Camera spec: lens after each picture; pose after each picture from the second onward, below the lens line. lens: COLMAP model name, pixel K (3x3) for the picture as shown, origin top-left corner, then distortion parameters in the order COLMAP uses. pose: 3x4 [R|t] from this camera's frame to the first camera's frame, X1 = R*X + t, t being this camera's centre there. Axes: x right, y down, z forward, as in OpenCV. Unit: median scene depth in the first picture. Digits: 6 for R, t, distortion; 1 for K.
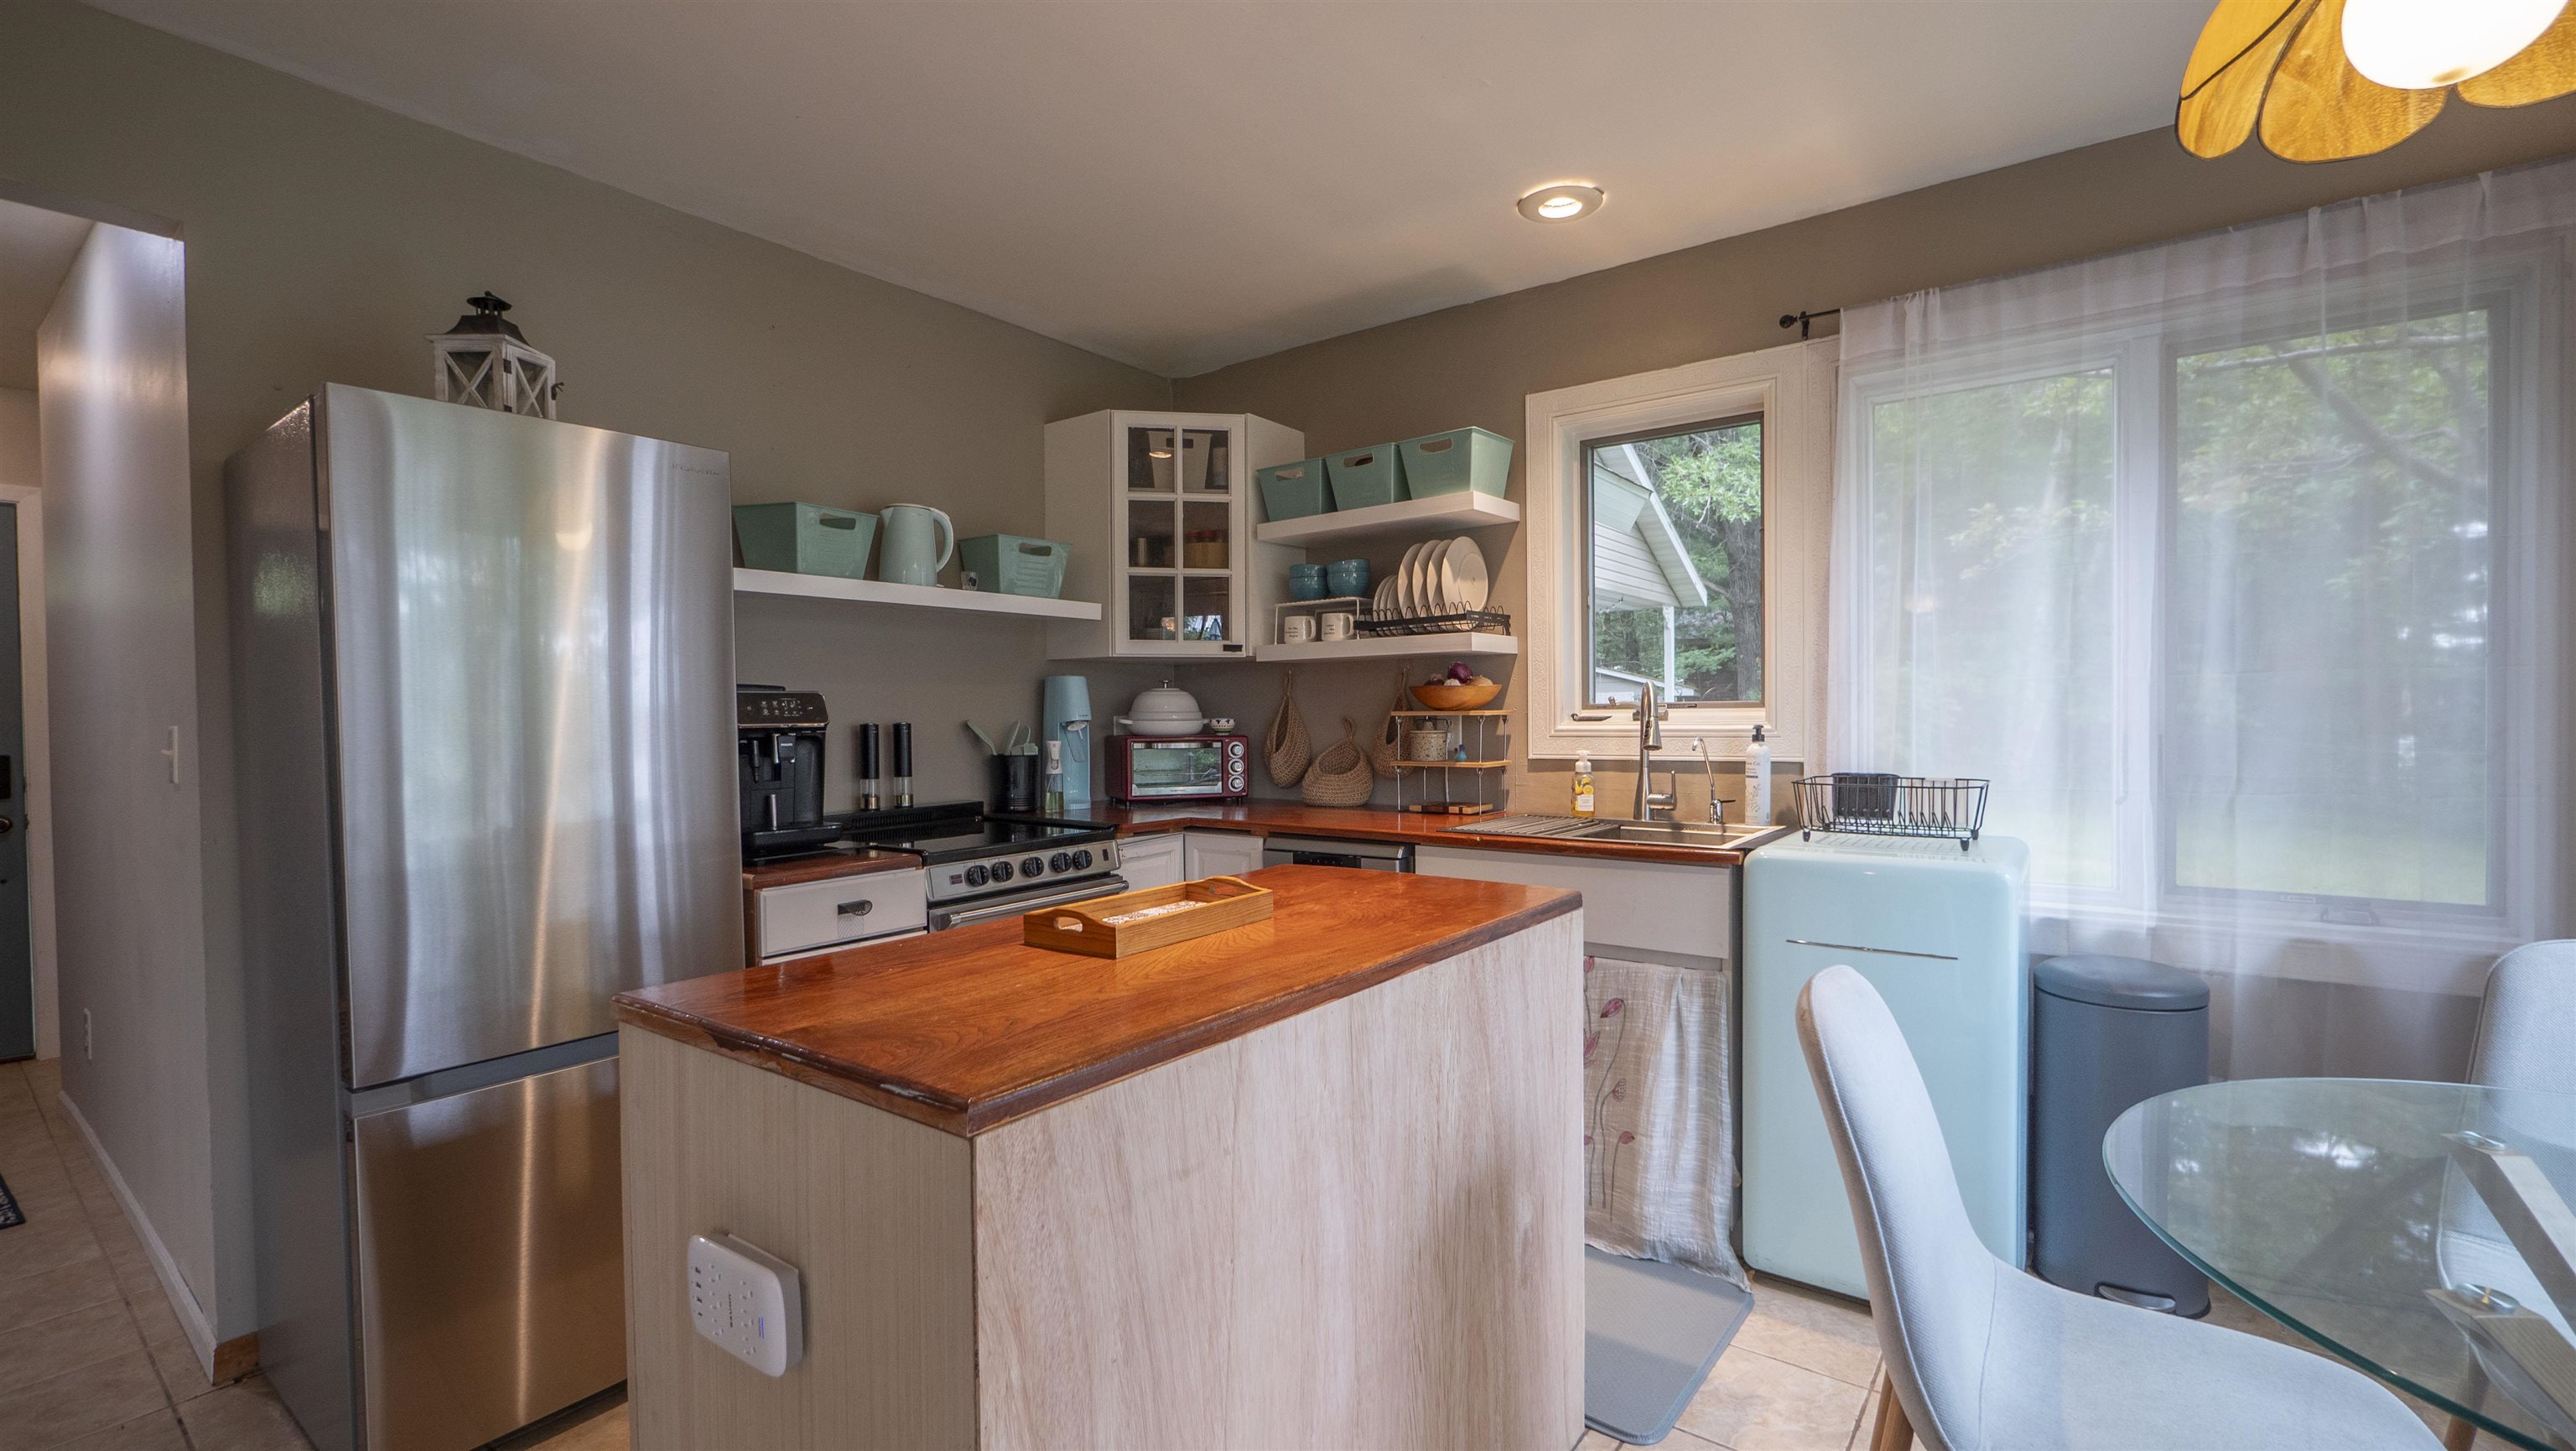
lens RADIAL K [[1094.0, 0, 1303.1], [0, 1094.0, 731.3], [0, 0, 1]] dist [-0.001128, -0.000151]
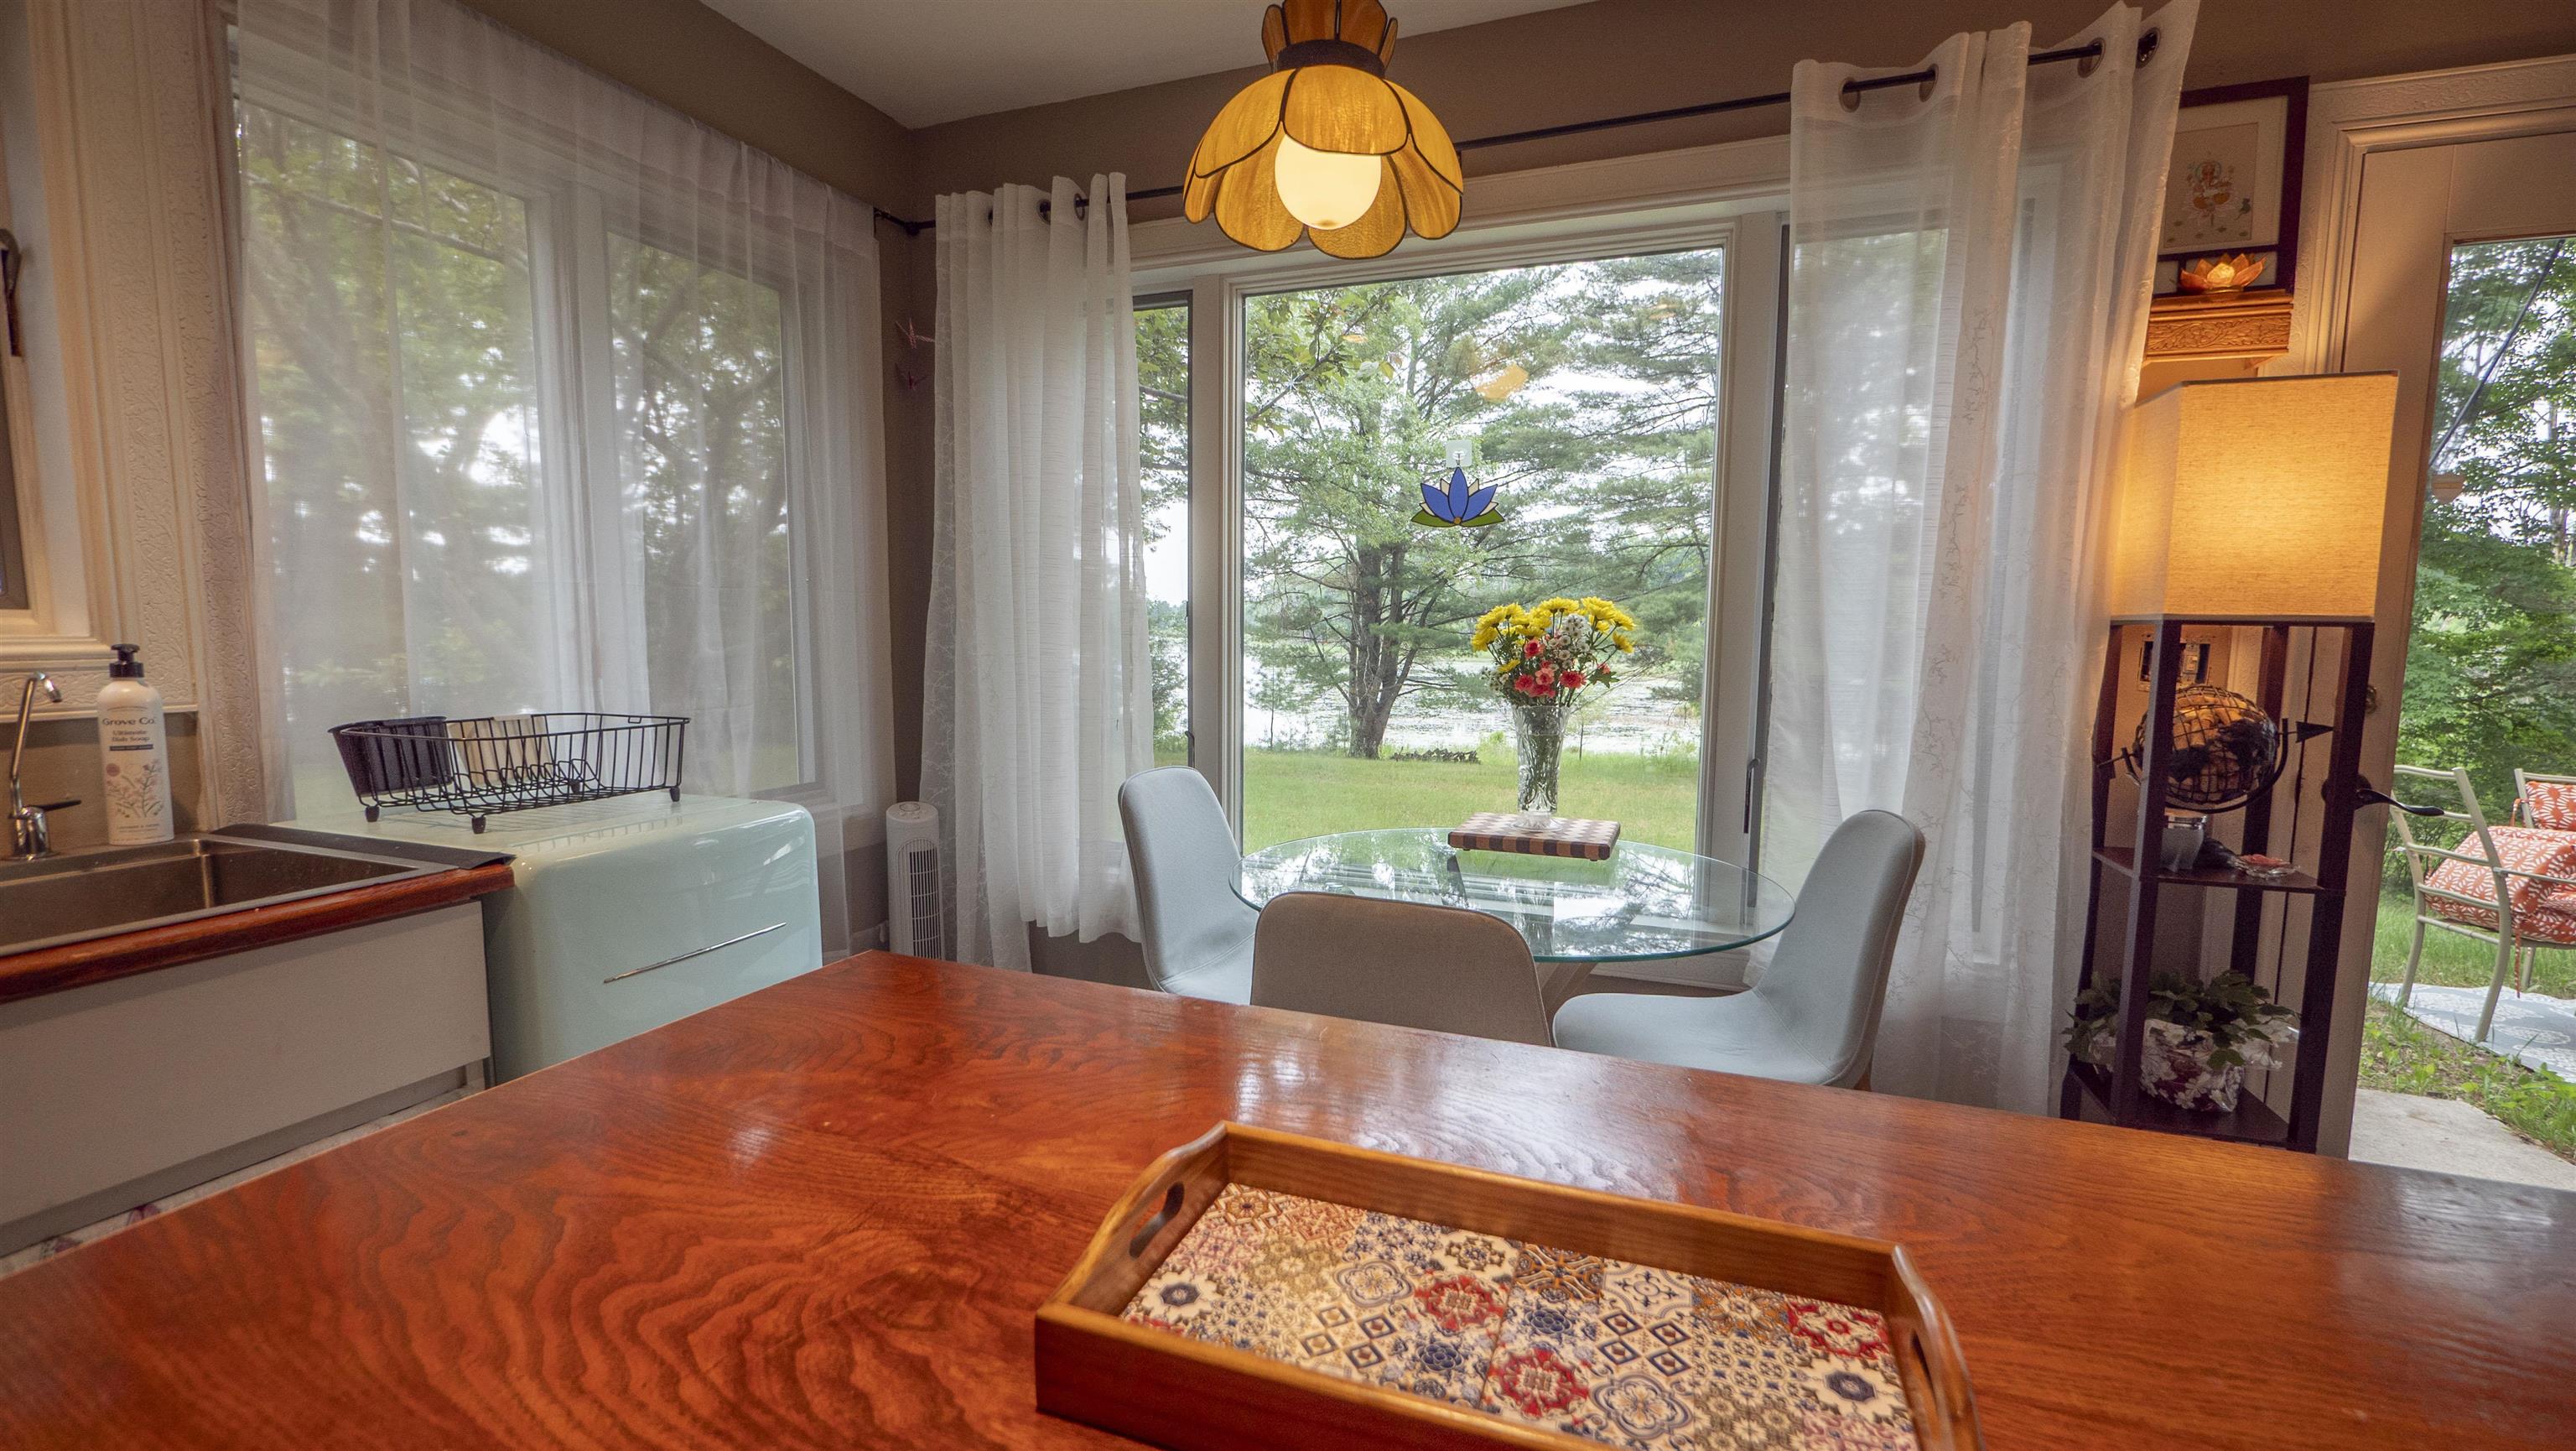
lens RADIAL K [[1091.4, 0, 1302.6], [0, 1091.4, 733.5], [0, 0, 1]] dist [-0.002552, -0.000137]
pose [[-0.262133, -0.088869, 0.960931, -0.179647], [0.009329, 0.995471, 0.094609, -0.006063], [-0.964987, 0.033765, -0.260117, 0.523022]]
